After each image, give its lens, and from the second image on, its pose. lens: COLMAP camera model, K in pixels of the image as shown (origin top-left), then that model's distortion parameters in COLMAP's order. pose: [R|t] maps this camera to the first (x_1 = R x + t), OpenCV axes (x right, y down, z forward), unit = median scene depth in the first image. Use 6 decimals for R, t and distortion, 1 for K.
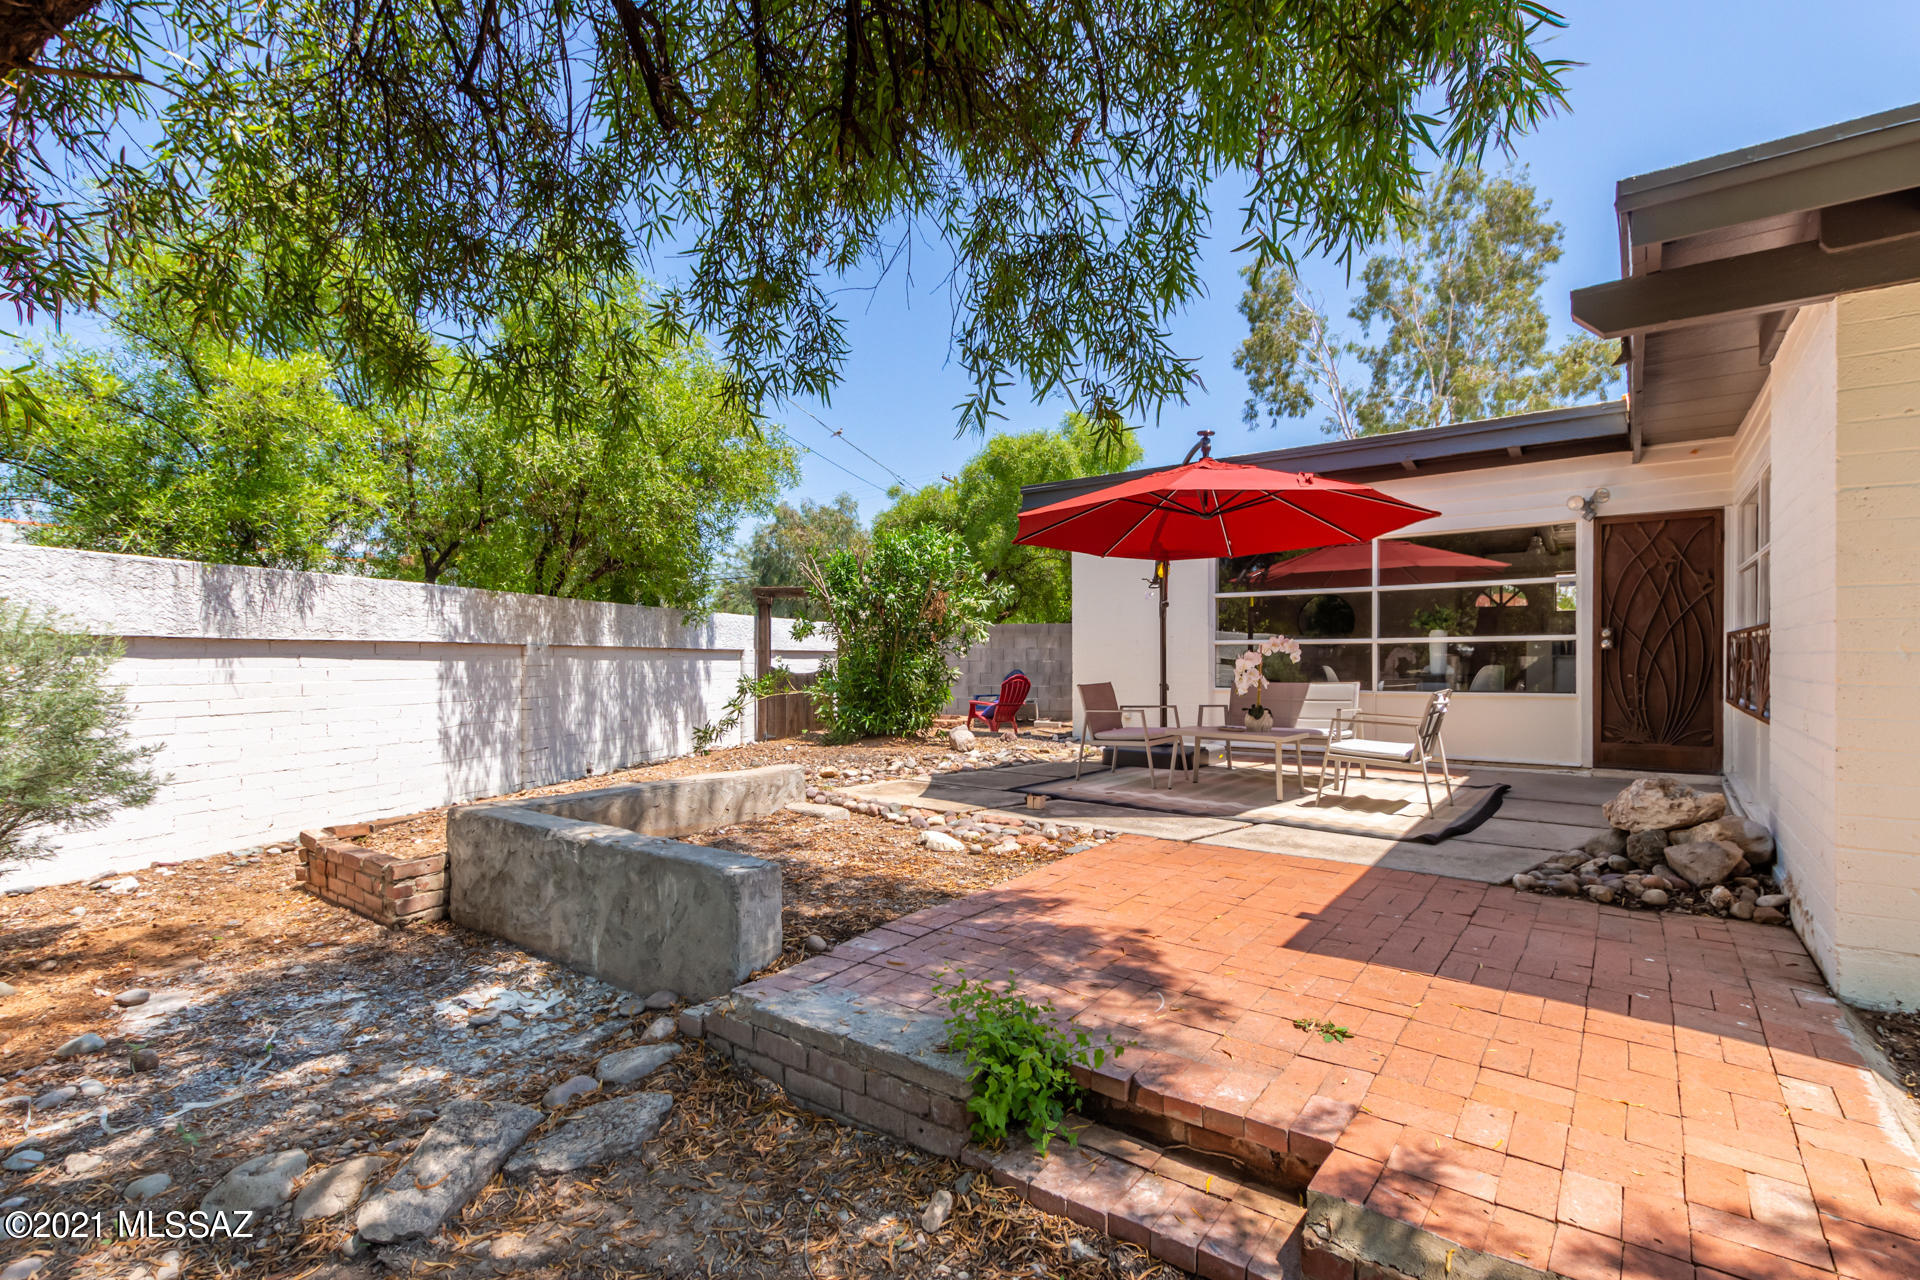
lens RADIAL K [[879.3, 0, 957.9], [0, 879.3, 656.9], [0, 0, 1]] dist [0.002491, -0.000191]
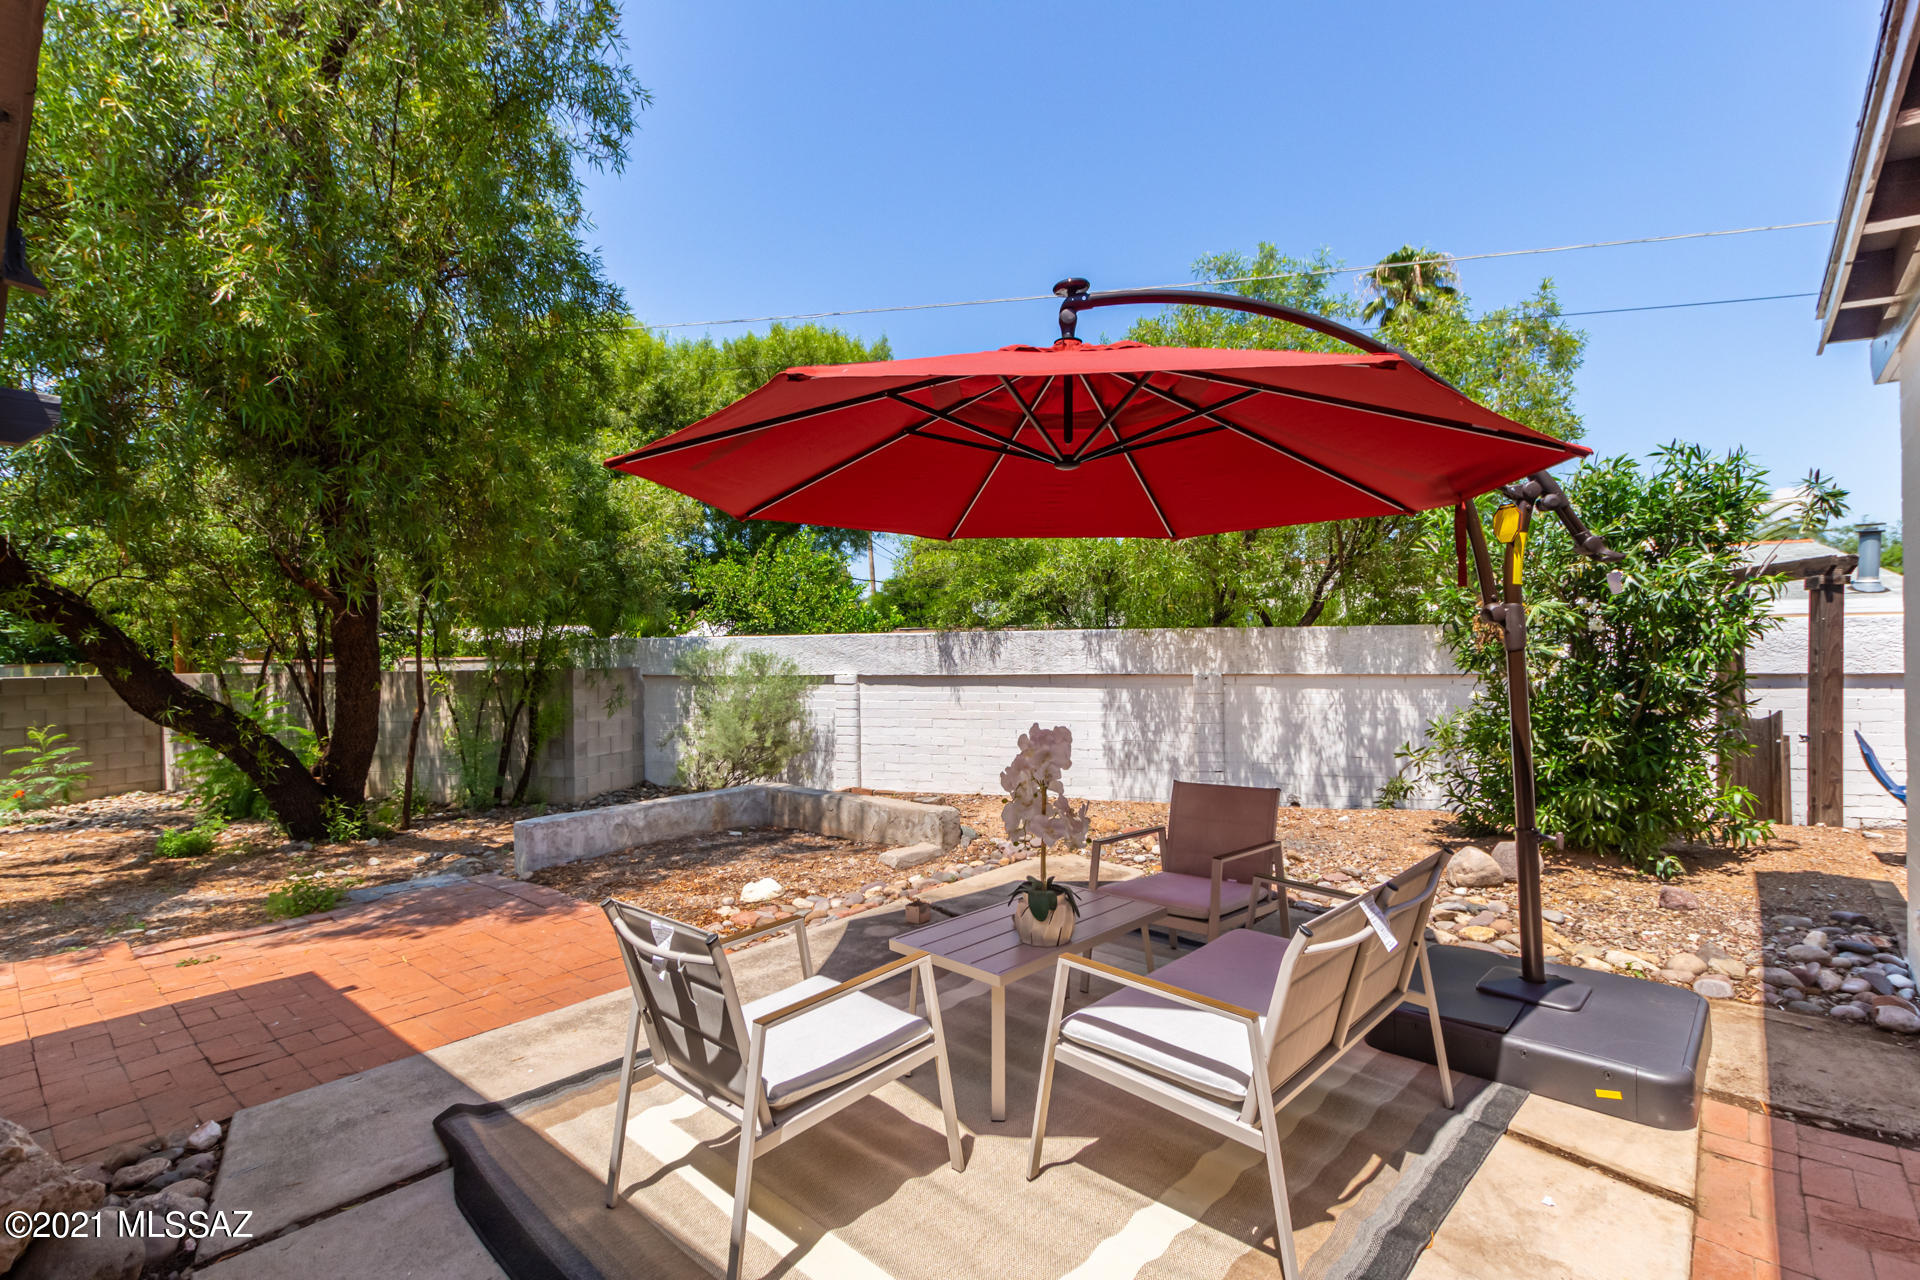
lens RADIAL K [[879.3, 0, 962.5], [0, 879.3, 647.9], [0, 0, 1]] dist [0.002491, -0.000191]
pose [[-0.086296, -0.008954, -0.996229, 0.671018], [0.012091, 0.999877, -0.010034, -0.044880], [0.996196, -0.012911, -0.086177, 0.891523]]
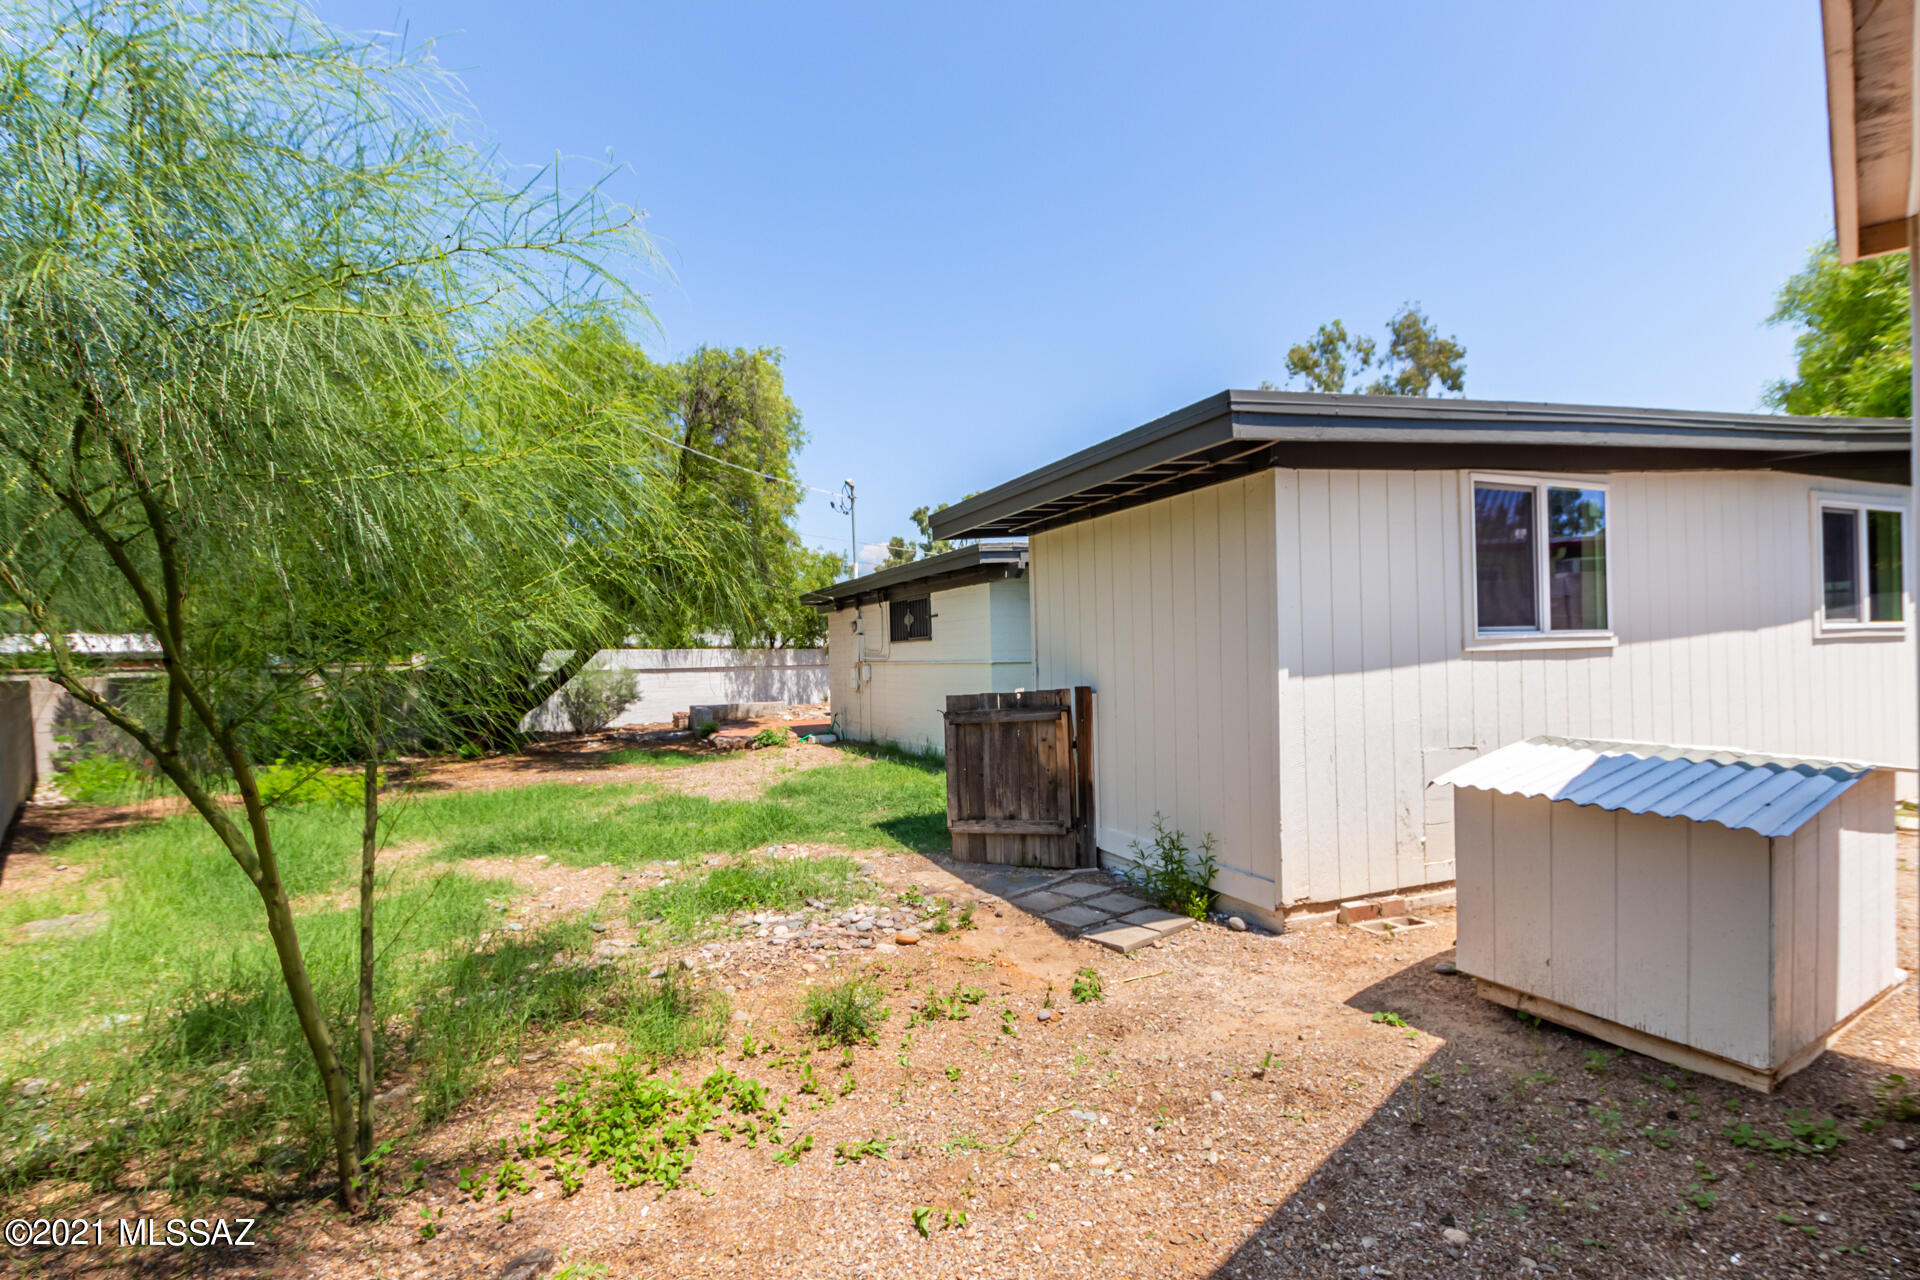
lens RADIAL K [[879.3, 0, 963.2], [0, 879.3, 647.6], [0, 0, 1]] dist [0.002491, -0.000191]
pose [[0.877942, -0.021947, -0.478264, 1.711331], [0.020257, 0.999757, -0.008692, -0.040315], [0.478338, -0.002057, 0.878173, -1.408742]]
